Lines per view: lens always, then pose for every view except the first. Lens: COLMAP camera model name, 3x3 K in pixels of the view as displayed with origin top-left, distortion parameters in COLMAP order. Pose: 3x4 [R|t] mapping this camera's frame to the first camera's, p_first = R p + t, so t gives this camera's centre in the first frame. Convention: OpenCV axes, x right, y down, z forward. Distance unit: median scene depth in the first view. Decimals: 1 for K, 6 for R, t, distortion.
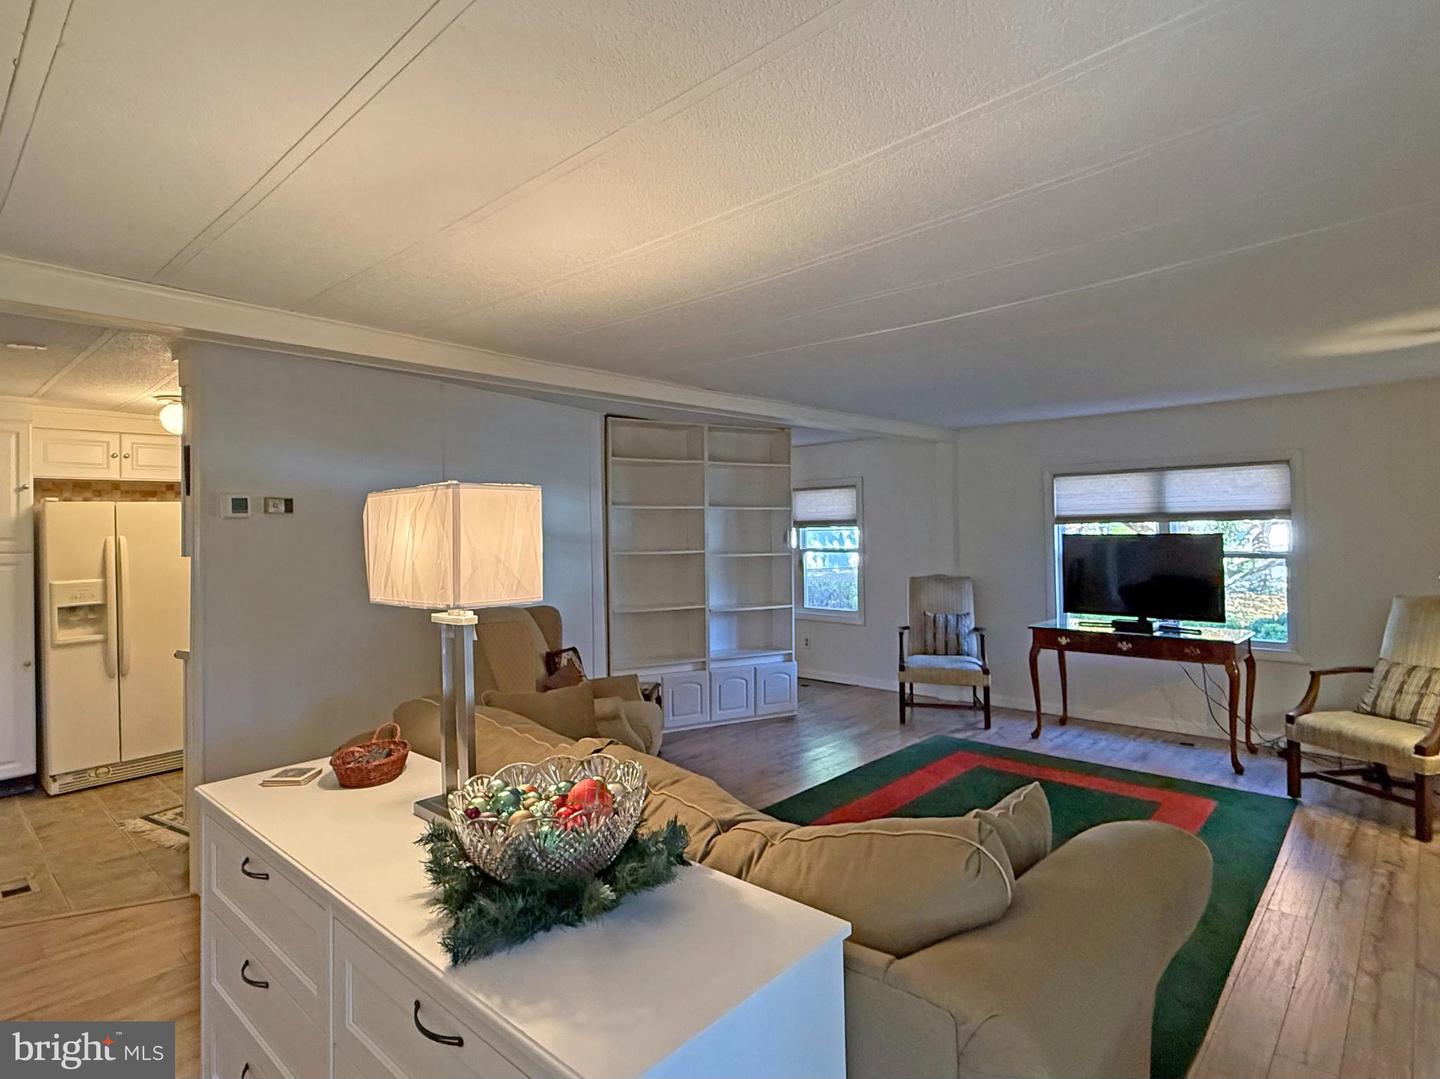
lens RADIAL K [[761.4, 0, 721.0], [0, 761.4, 531.0], [0, 0, 1]] dist [0.001381, 0.000803]
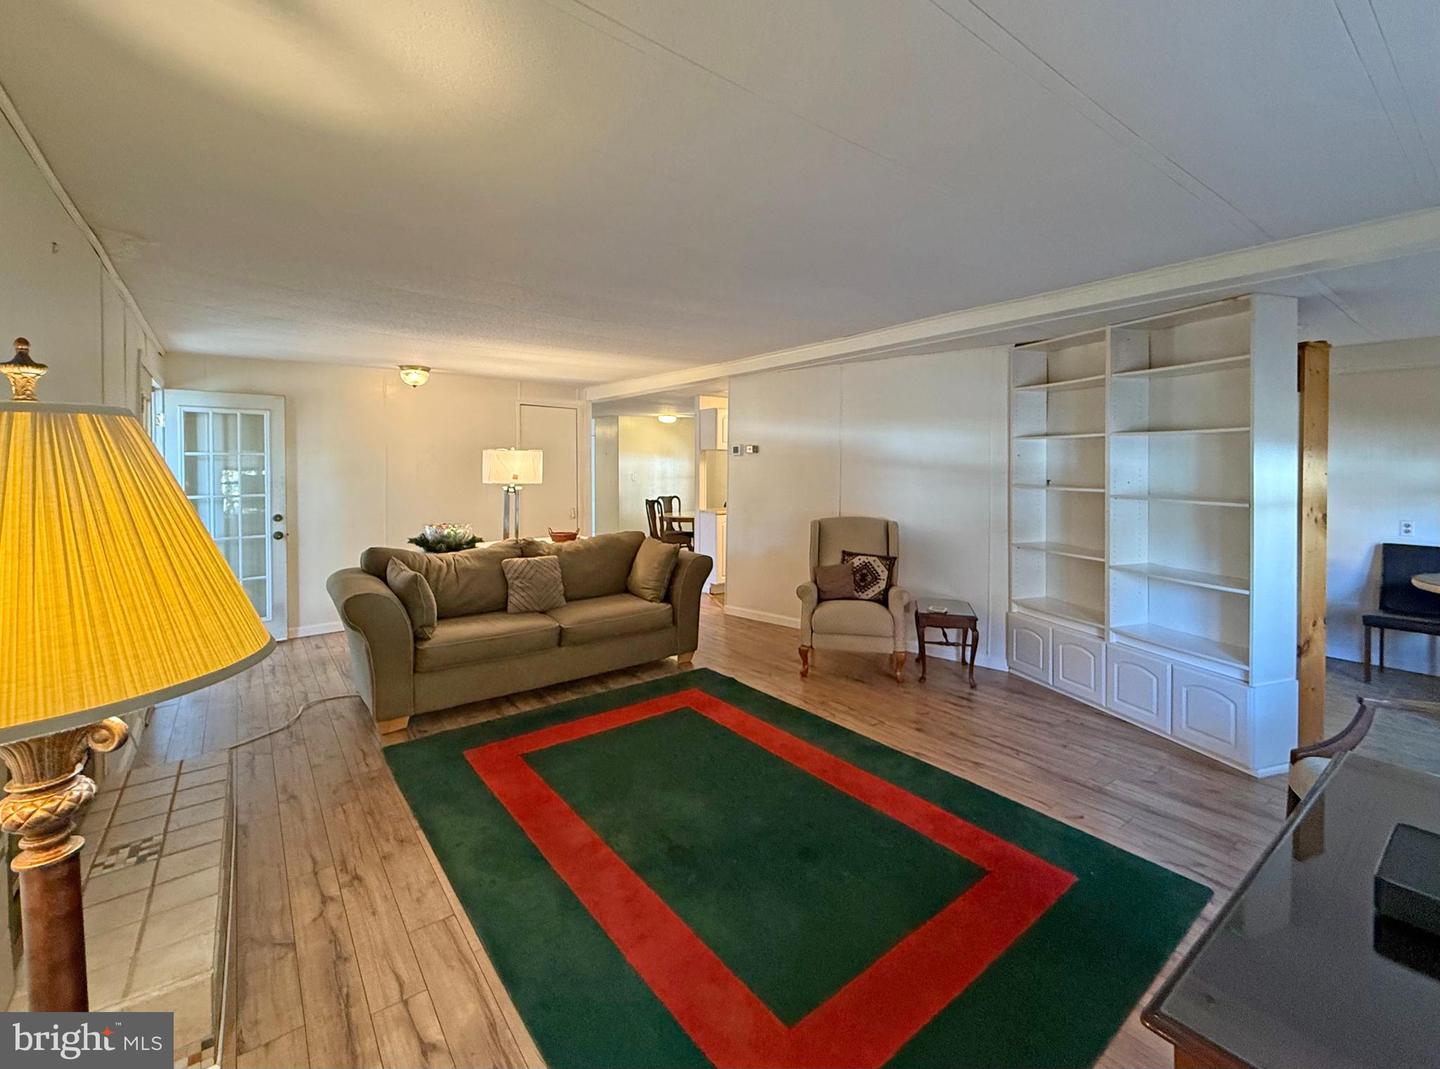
lens RADIAL K [[628.9, 0, 724.7], [0, 628.9, 467.8], [0, 0, 1]] dist [0.000126, 0.000021]
pose [[-0.161010, 0.015341, -0.986834, 1.133074], [-0.003411, 0.999865, 0.016100, -0.009957], [0.986947, 0.005958, -0.160935, 1.179269]]
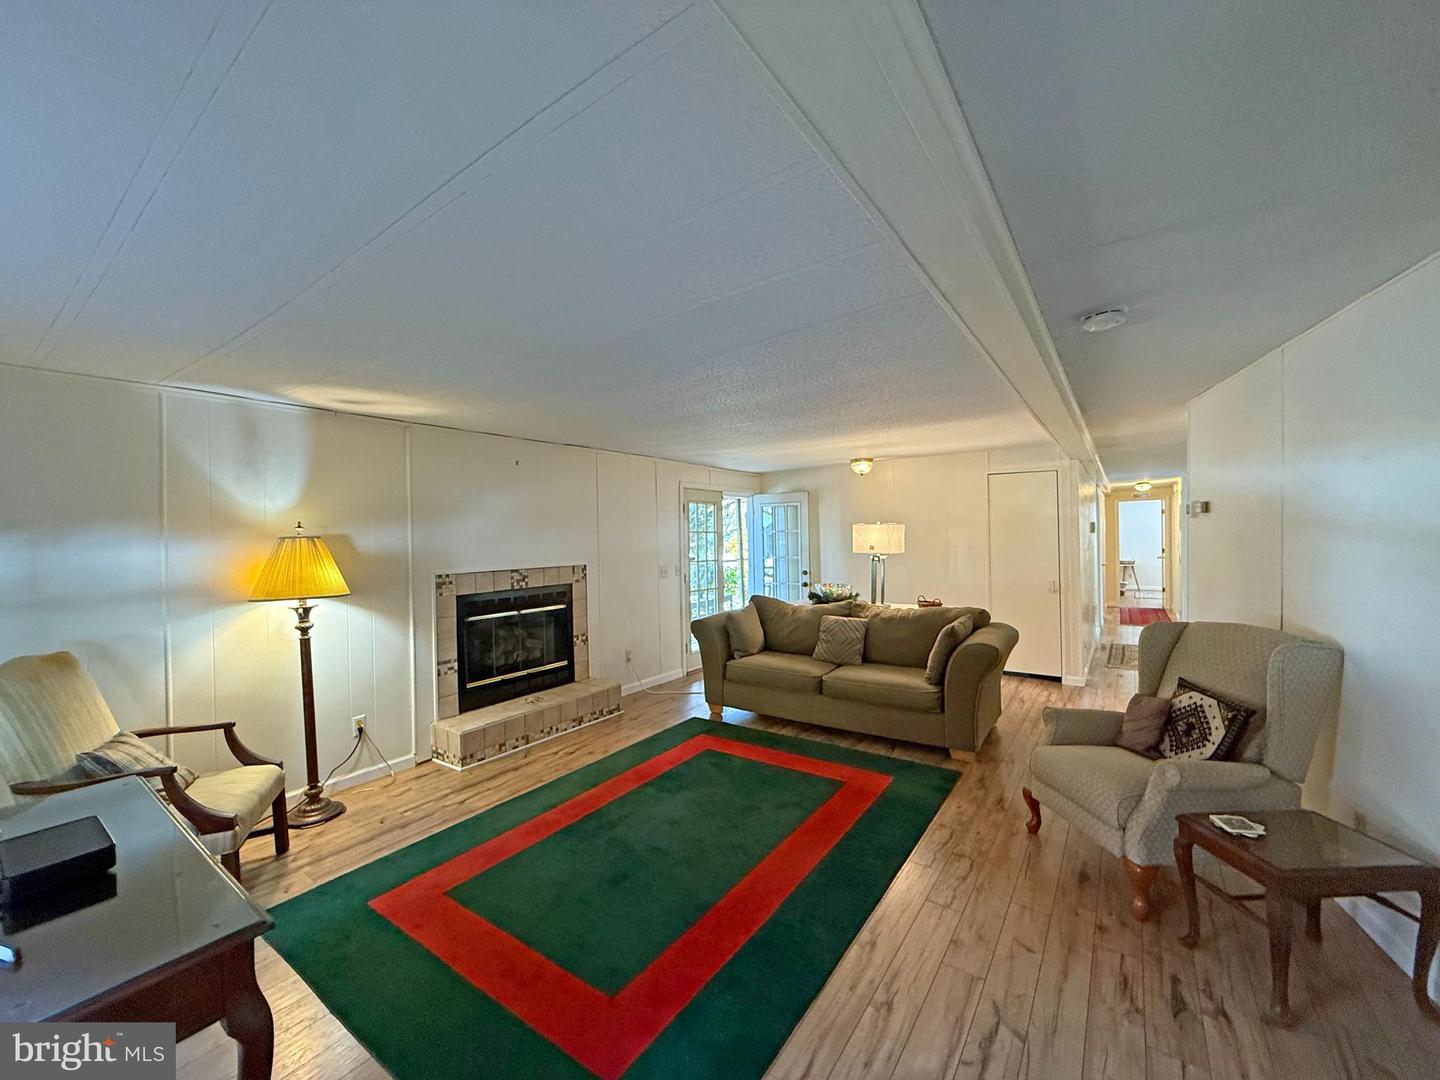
lens RADIAL K [[572.3, 0, 718.7], [0, 572.3, 543.4], [0, 0, 1]] dist [-0.012479, -0.000084]
pose [[-0.991784, 0.032419, -0.123750, 0.413651], [0.030618, 0.999396, 0.016421, -0.011907], [0.124208, 0.012497, -0.992178, 1.870612]]
